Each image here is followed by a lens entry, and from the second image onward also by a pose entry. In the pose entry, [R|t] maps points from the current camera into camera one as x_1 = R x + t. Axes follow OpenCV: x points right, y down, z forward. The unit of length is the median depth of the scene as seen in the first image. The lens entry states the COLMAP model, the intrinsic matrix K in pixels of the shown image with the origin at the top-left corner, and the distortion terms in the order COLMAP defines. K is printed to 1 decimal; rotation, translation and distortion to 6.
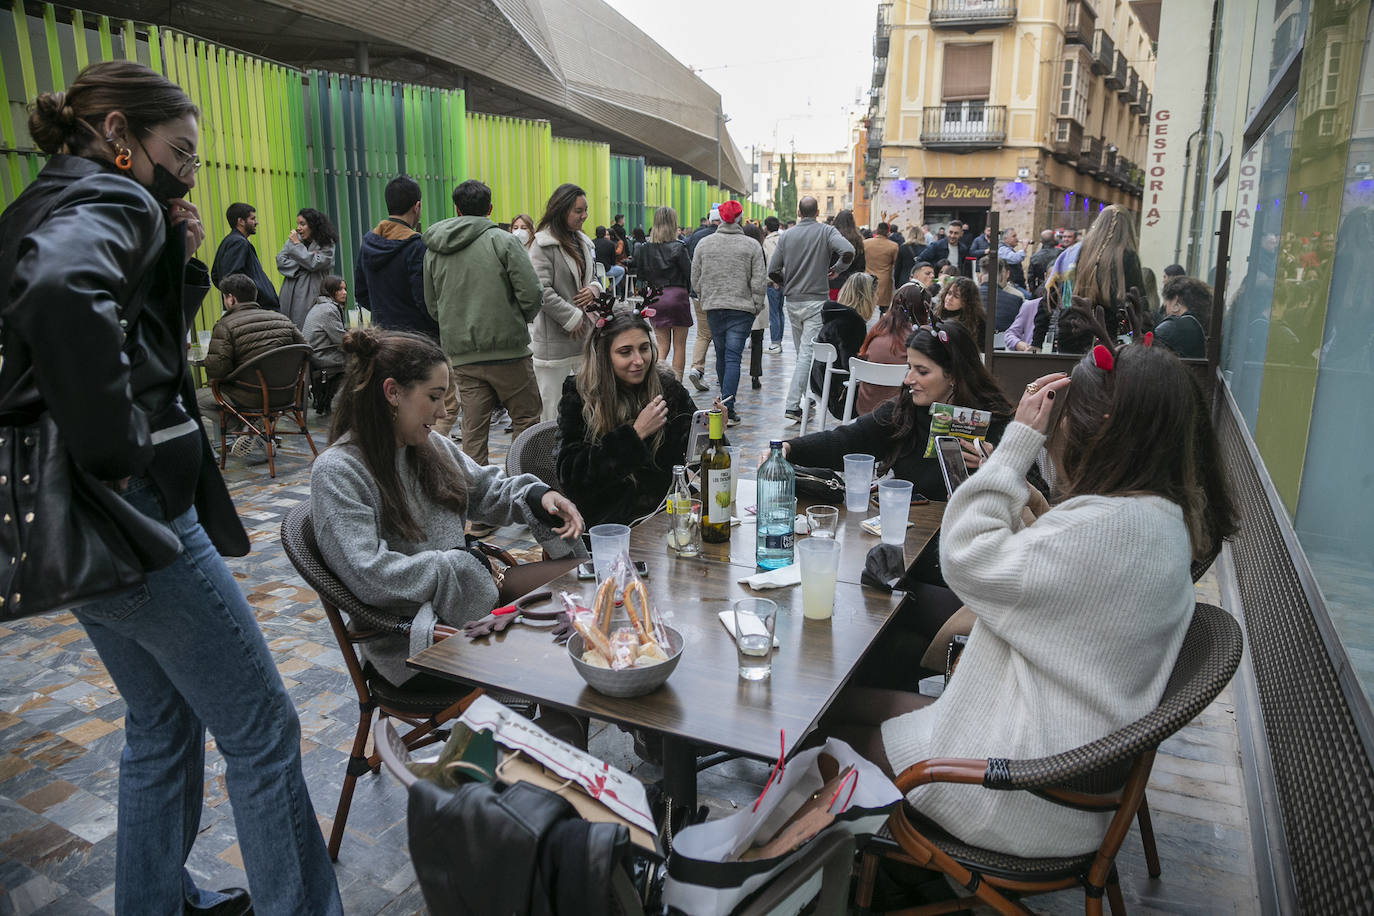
lens RADIAL K [[958.0, 0, 688.6], [0, 958.0, 474.5], [0, 0, 1]] dist [-0.135468, 0.067861]
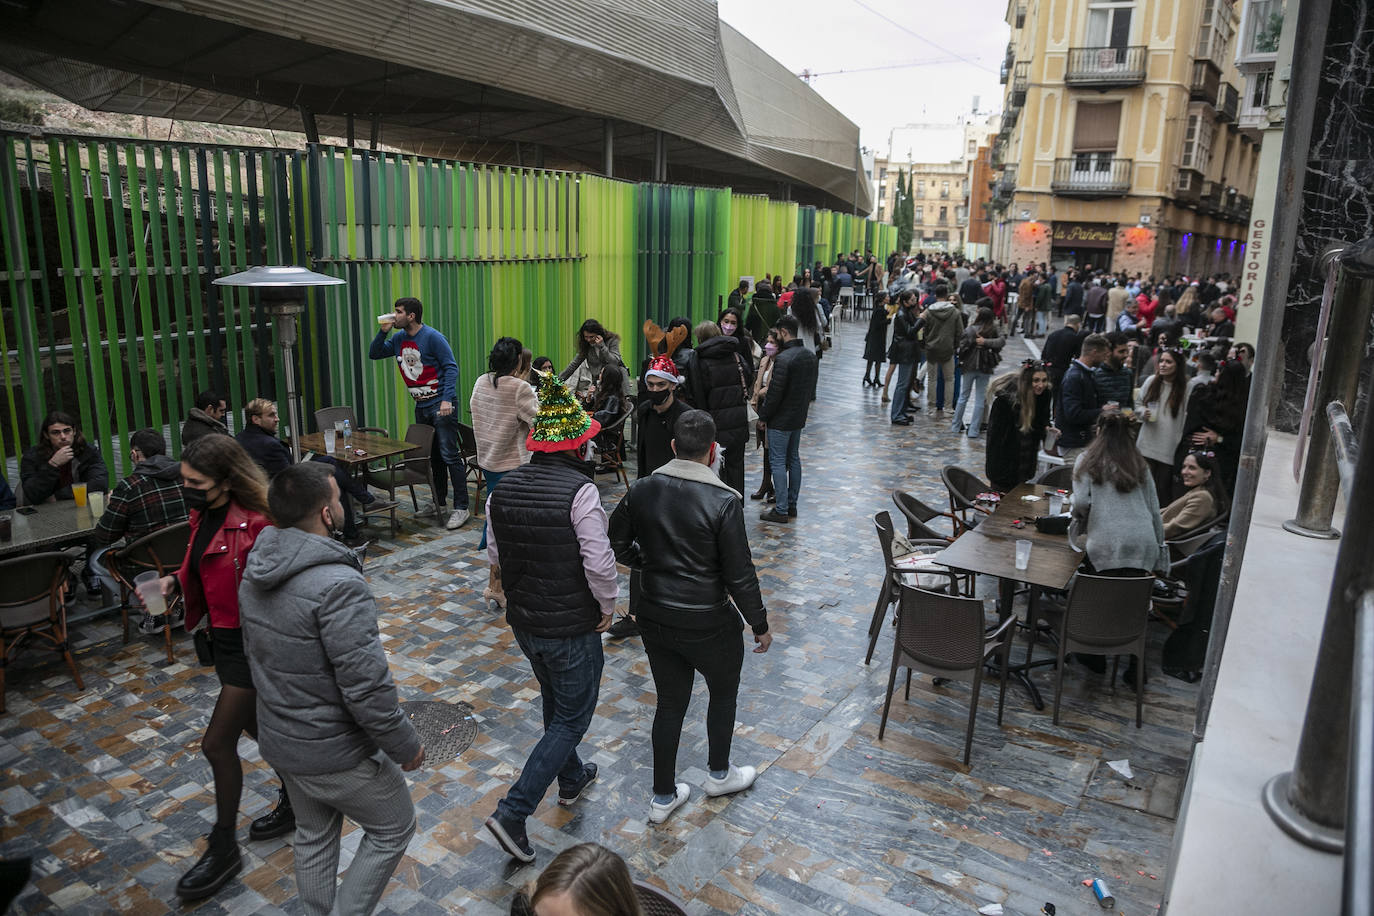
lens RADIAL K [[951.9, 0, 687.0], [0, 951.9, 458.0], [0, 0, 1]] dist [-0.119961, 0.064384]
pose [[0.993446, 0.048748, -0.103382, -0.053409], [-0.050459, 0.998628, -0.014003, 0.001878], [0.102558, 0.019127, 0.994543, -0.137958]]
